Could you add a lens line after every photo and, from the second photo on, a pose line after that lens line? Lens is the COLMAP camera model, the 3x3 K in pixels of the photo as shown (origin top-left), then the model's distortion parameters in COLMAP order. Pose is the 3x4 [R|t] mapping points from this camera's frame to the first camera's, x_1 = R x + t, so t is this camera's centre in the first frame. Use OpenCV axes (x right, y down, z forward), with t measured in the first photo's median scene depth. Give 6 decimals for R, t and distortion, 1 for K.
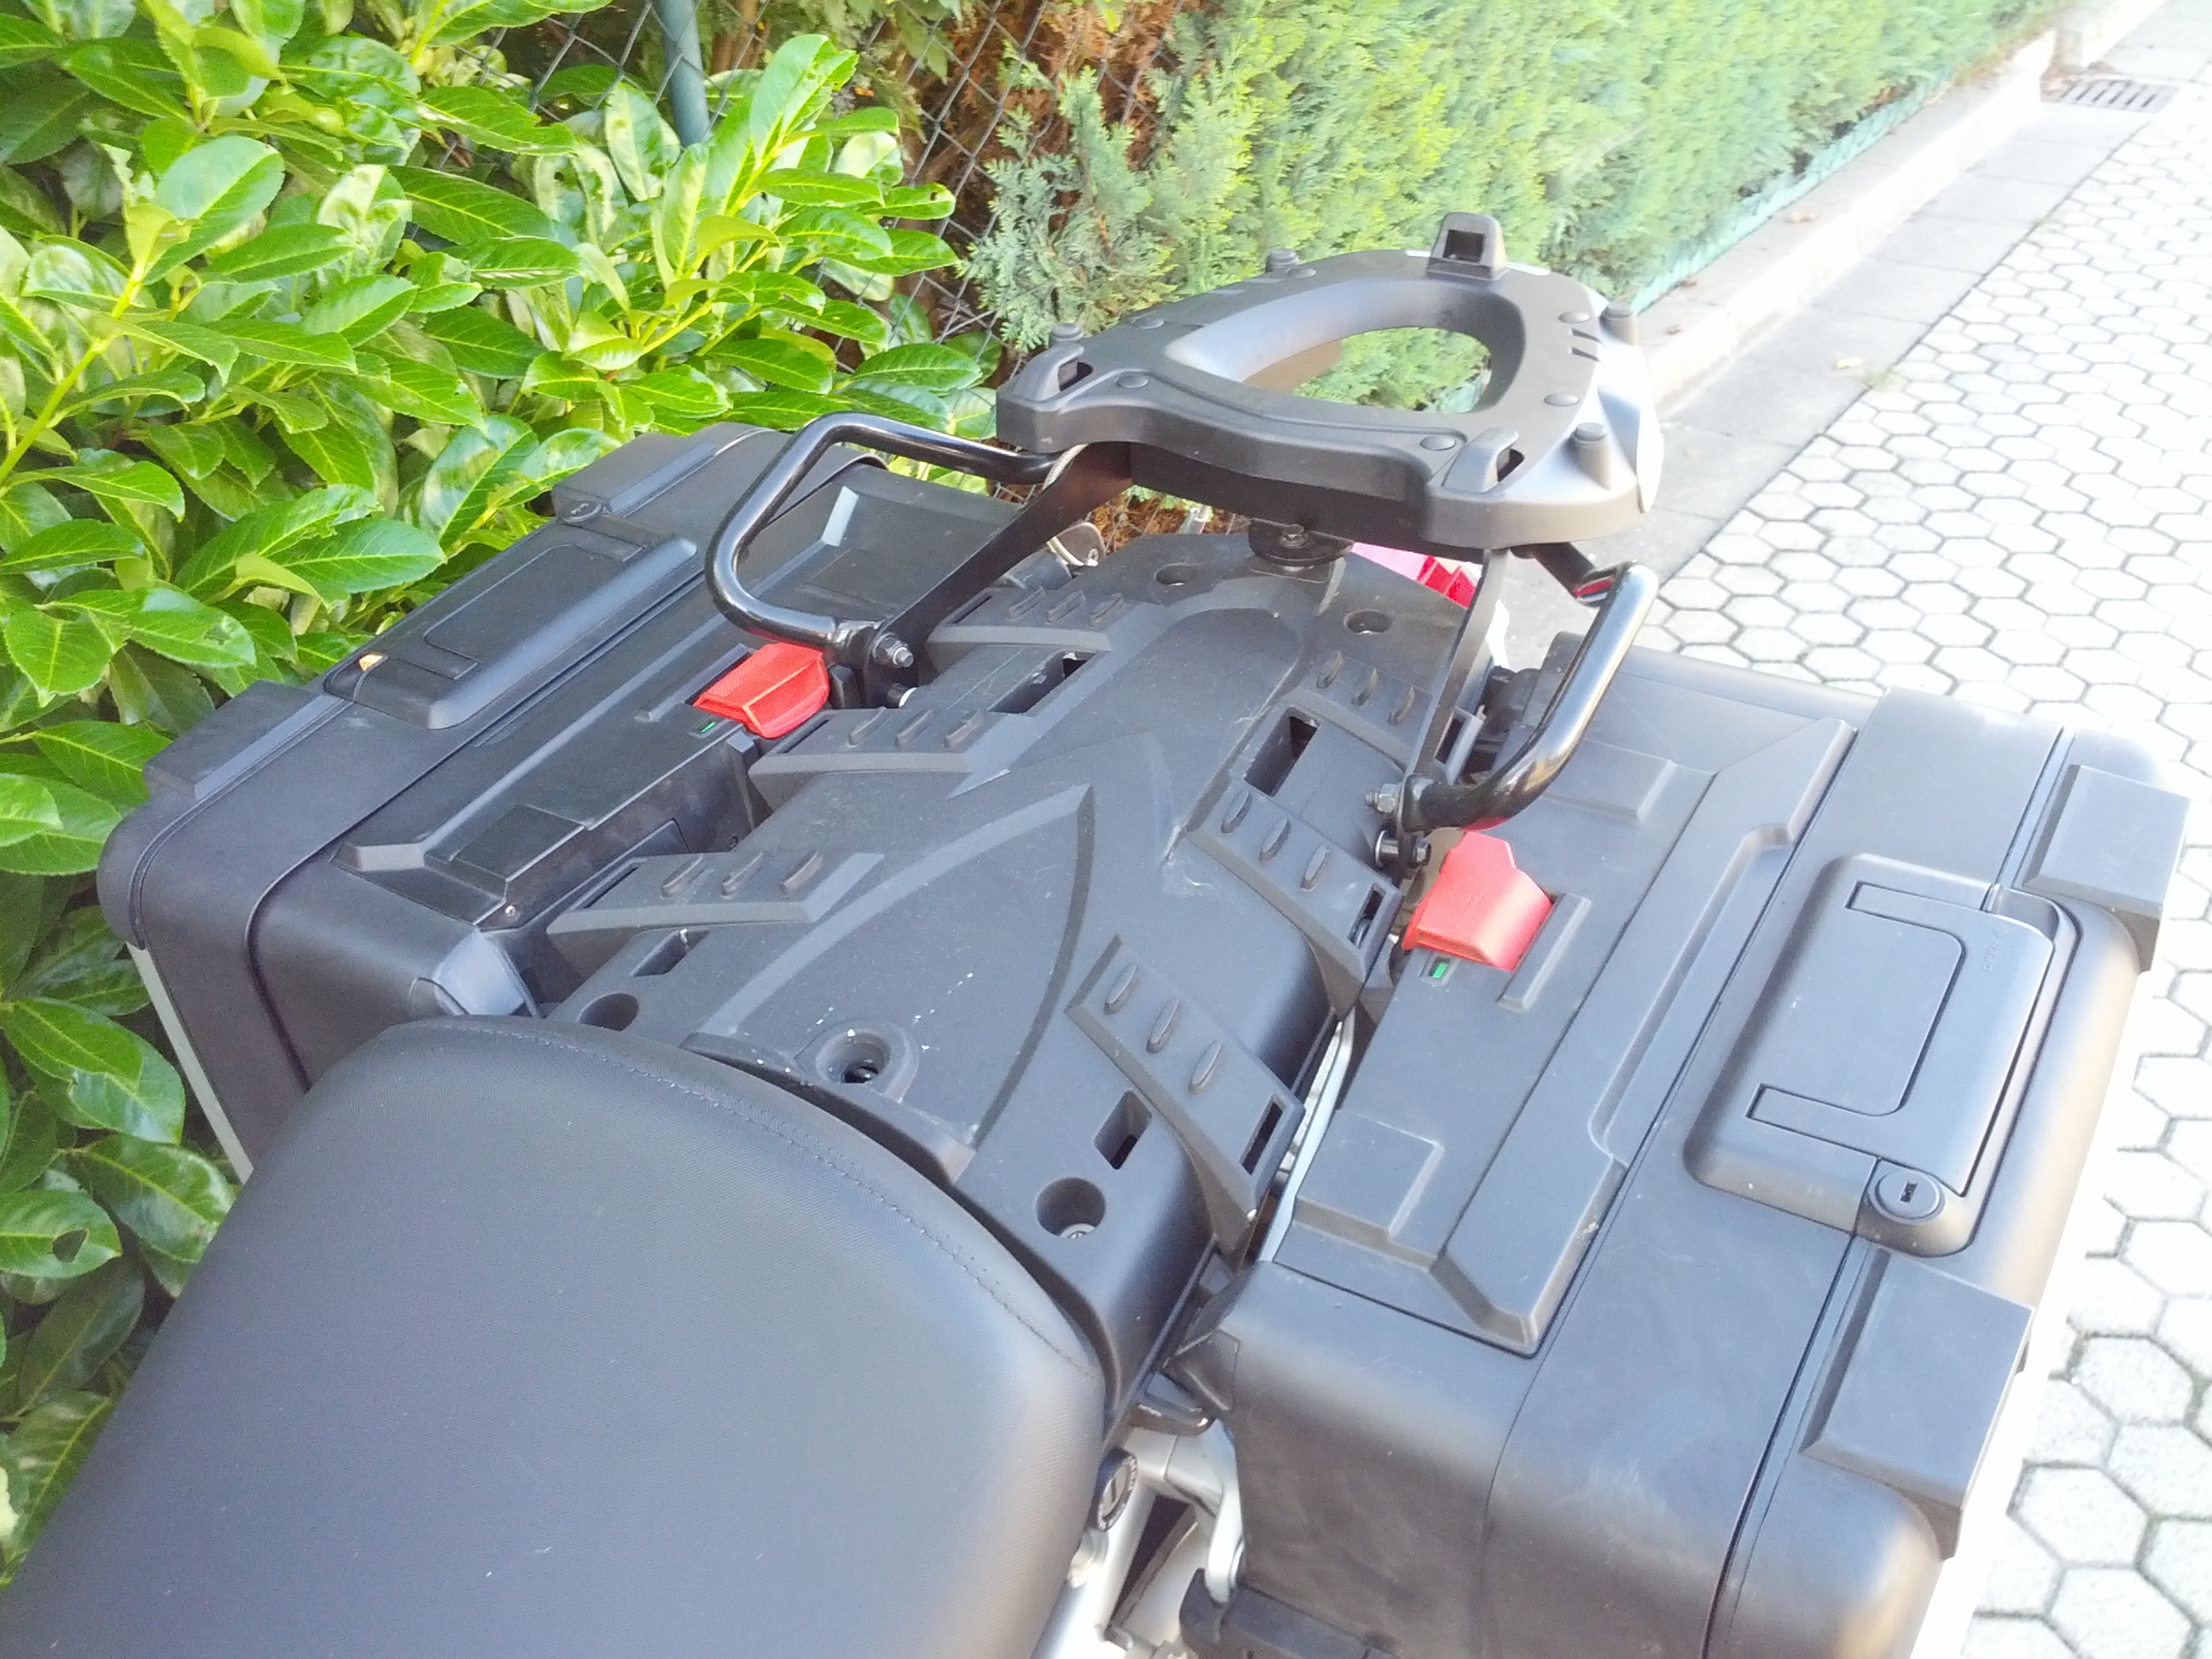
lens RADIAL K [[2137.7, 0, 1112.9], [0, 2137.7, 763.3], [0, 0, 1]] dist [0.071120, -0.223721]
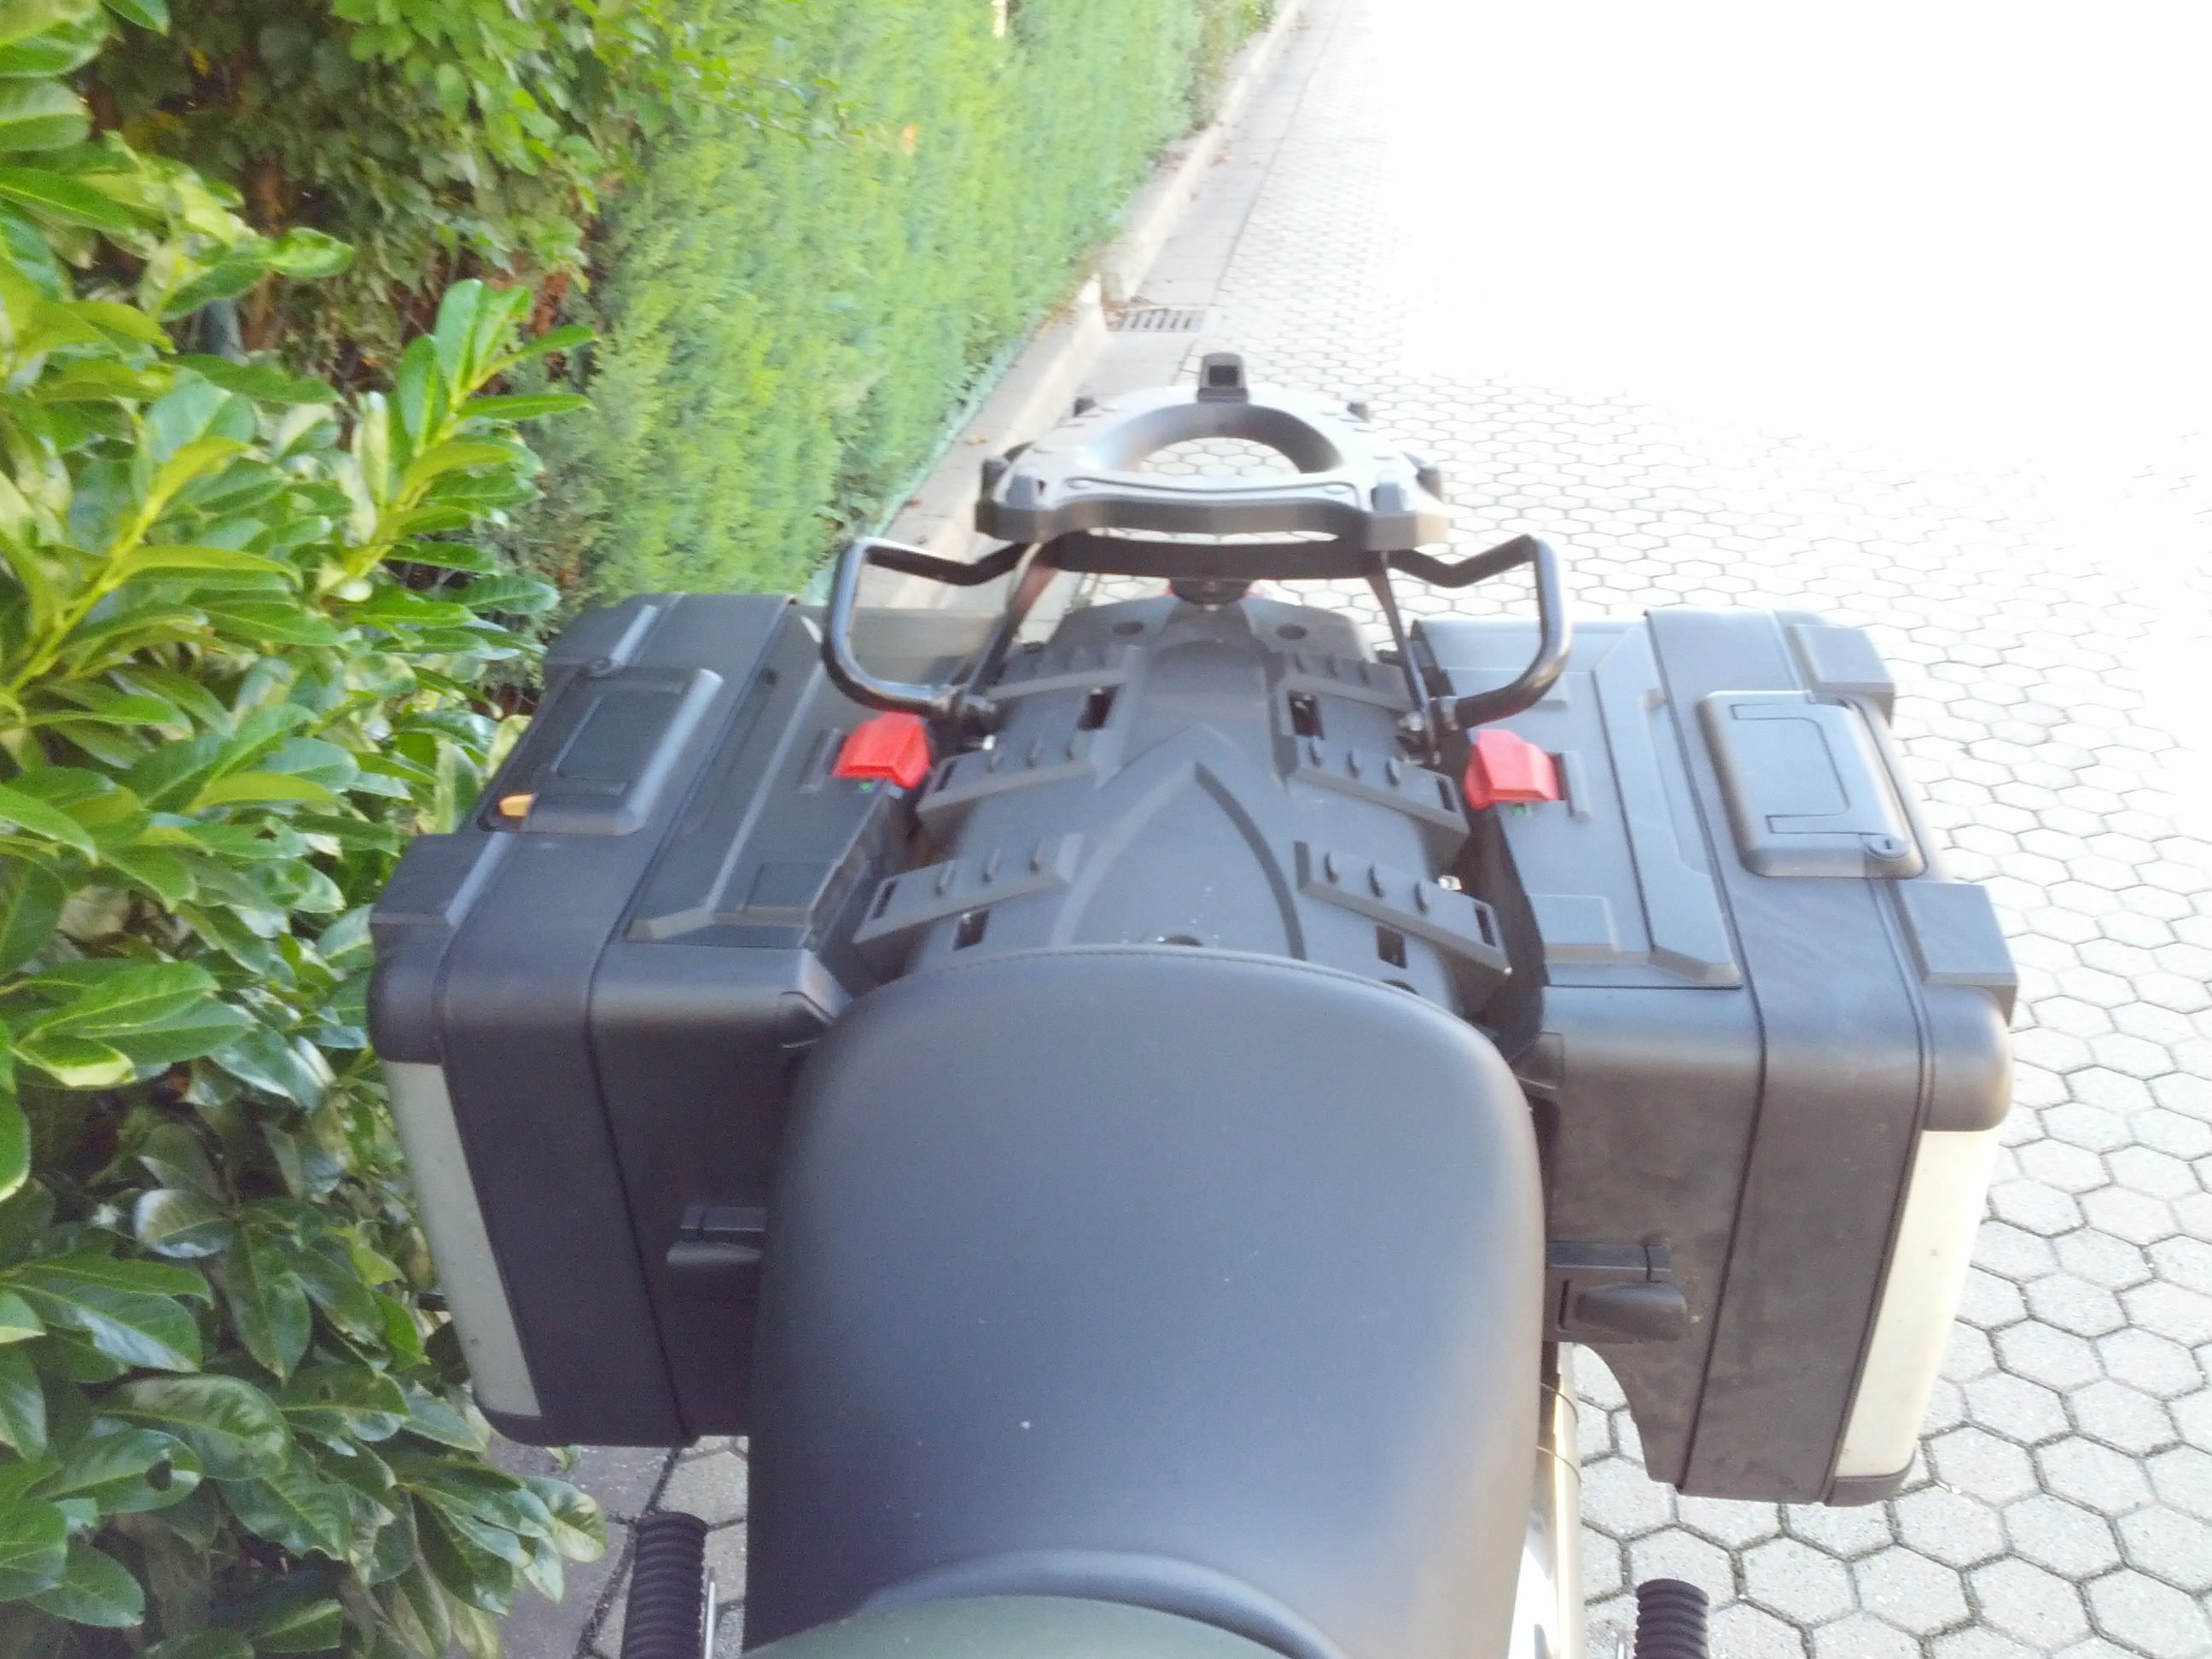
lens RADIAL K [[2079.1, 0, 1170.2], [0, 2079.1, 822.3], [0, 0, 1]] dist [-0.015760, -0.032314]
pose [[0.889081, -0.178081, 0.421690, -0.266563], [0.215463, 0.975596, -0.042279, 0.045713], [-0.403870, 0.128448, 0.905754, -0.074663]]
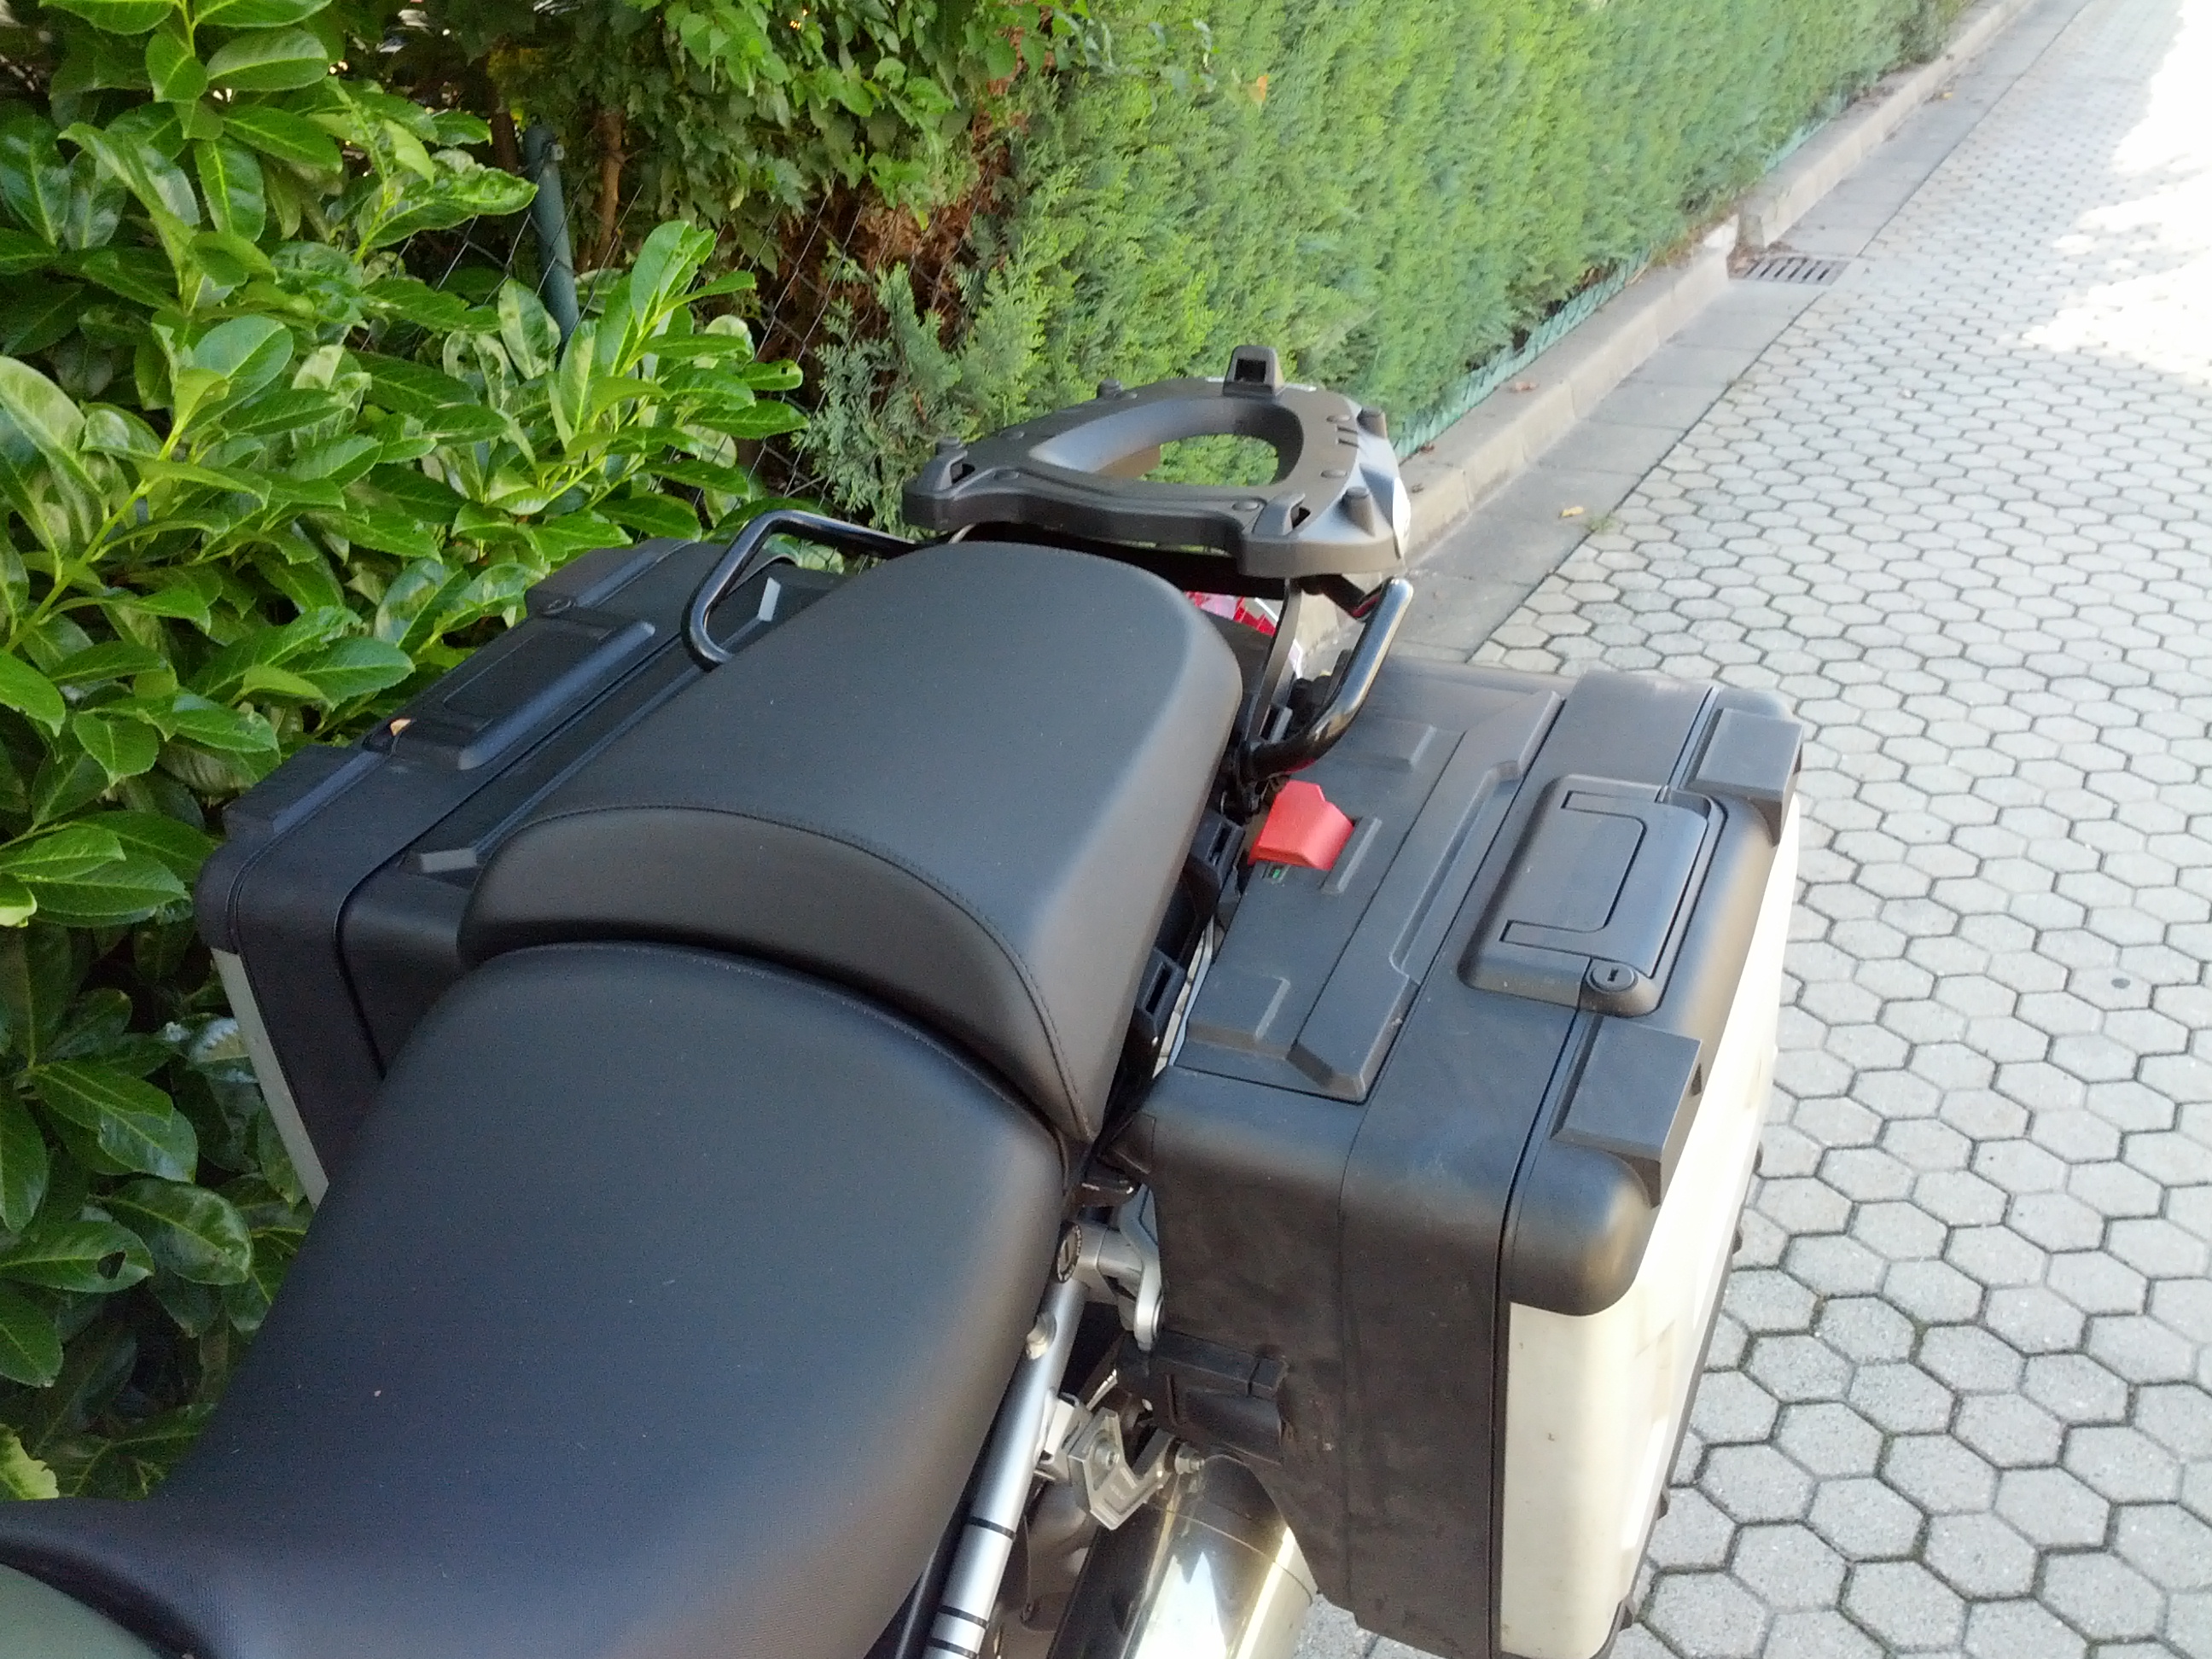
lens RADIAL K [[2080.8, 0, 1101.7], [0, 2080.8, 792.5], [0, 0, 1]] dist [0.113751, -0.372945]
pose [[0.994154, -0.051052, 0.095137, -0.032668], [0.057814, 0.995889, -0.069731, 0.053099], [-0.091186, 0.074824, 0.993019, -0.124812]]
